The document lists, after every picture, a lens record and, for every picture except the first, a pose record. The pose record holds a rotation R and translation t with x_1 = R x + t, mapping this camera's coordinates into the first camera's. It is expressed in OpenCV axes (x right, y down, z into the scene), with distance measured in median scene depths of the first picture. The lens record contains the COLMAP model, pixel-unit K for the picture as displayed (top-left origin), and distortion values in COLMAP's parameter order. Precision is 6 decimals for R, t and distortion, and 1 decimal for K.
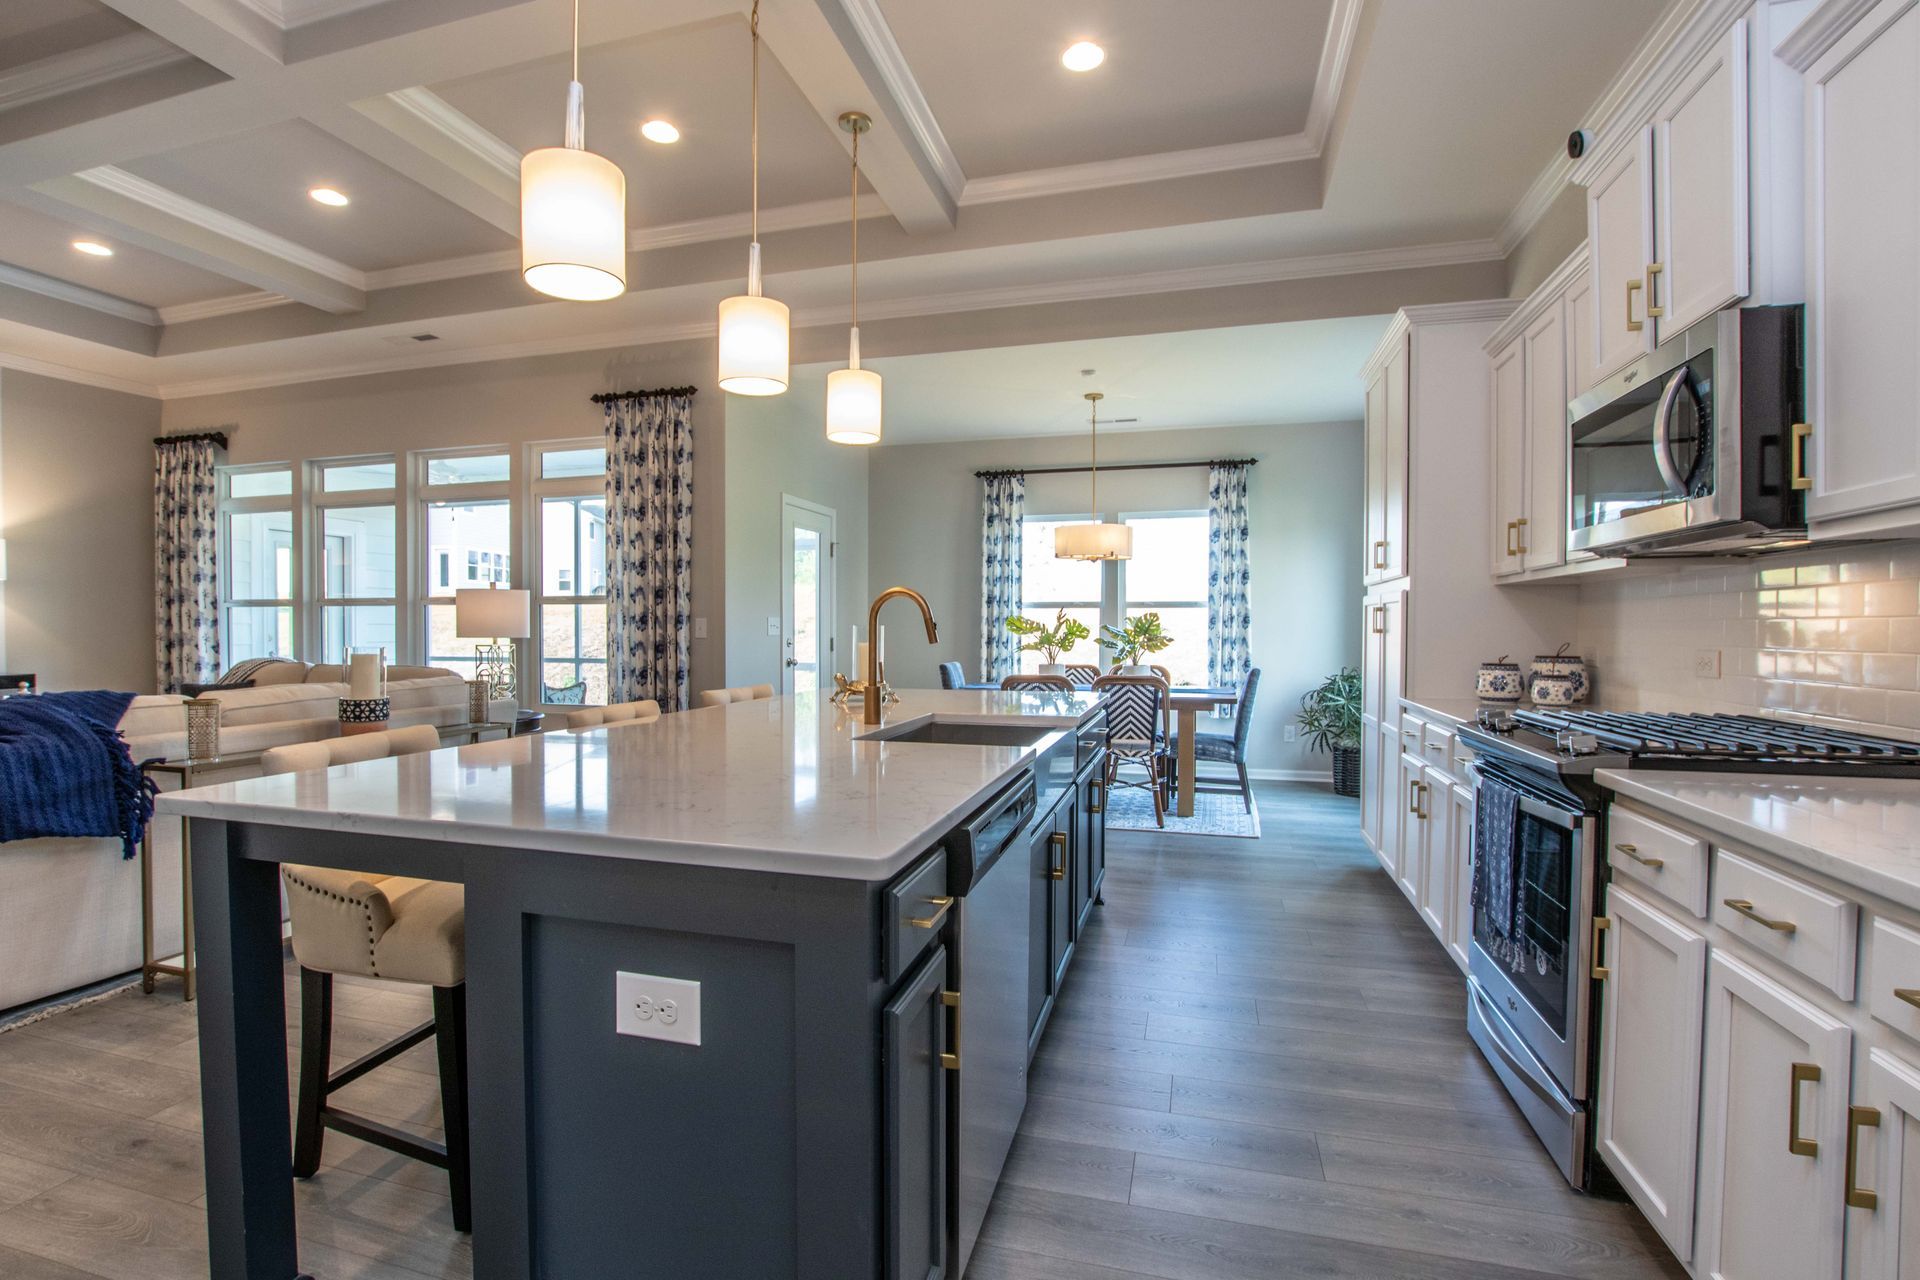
lens RADIAL K [[890.7, 0, 948.3], [0, 890.7, 646.6], [0, 0, 1]] dist [-0.033446, 0.001867]
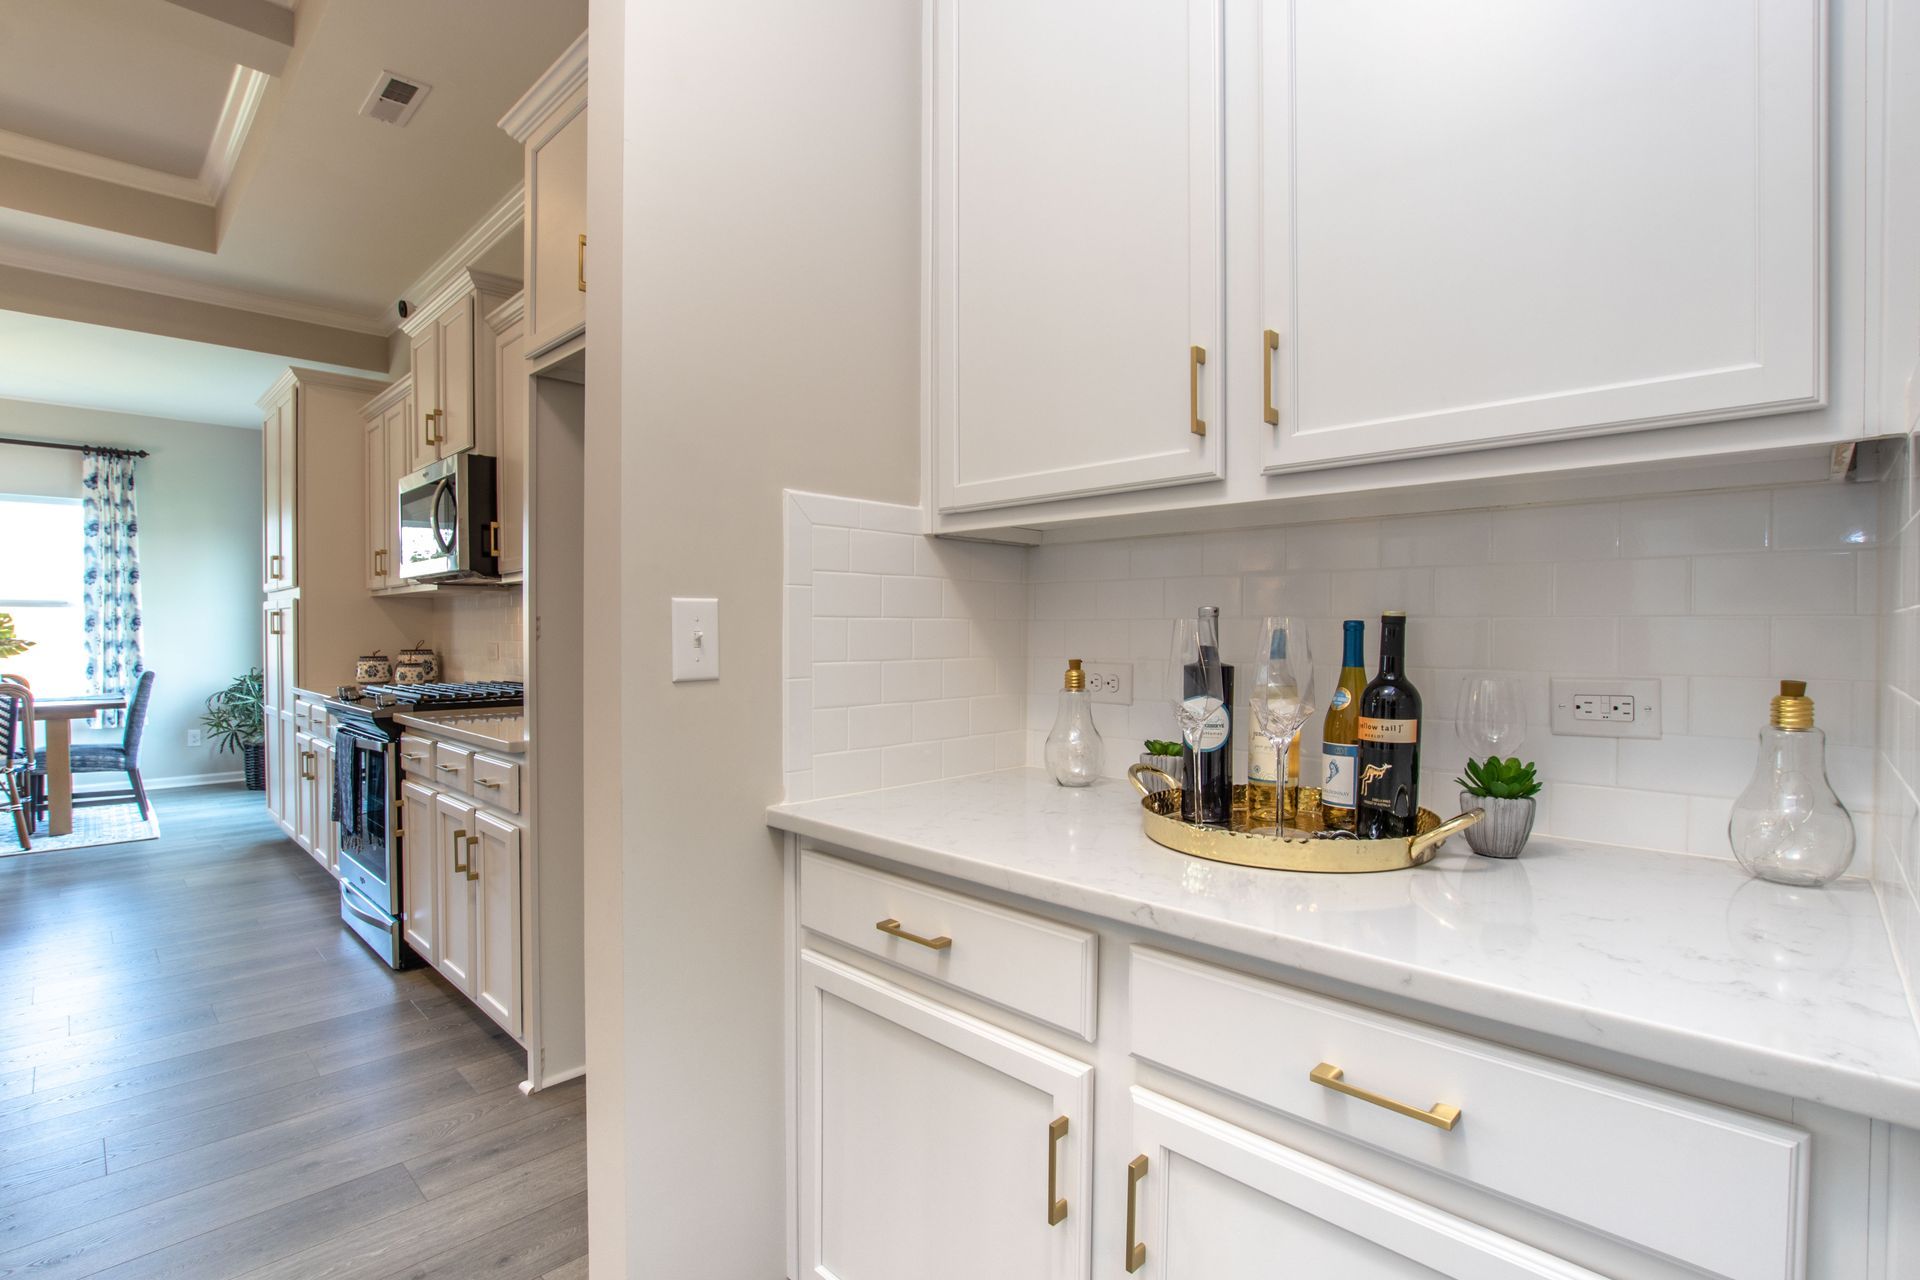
lens RADIAL K [[890.7, 0, 948.3], [0, 890.7, 646.6], [0, 0, 1]] dist [-0.033446, 0.001867]
pose [[0.476665, -0.017265, 0.878916, -0.088180], [0.019031, 0.999775, 0.009318, 0.006245], [-0.878879, 0.012285, 0.476886, -0.281393]]
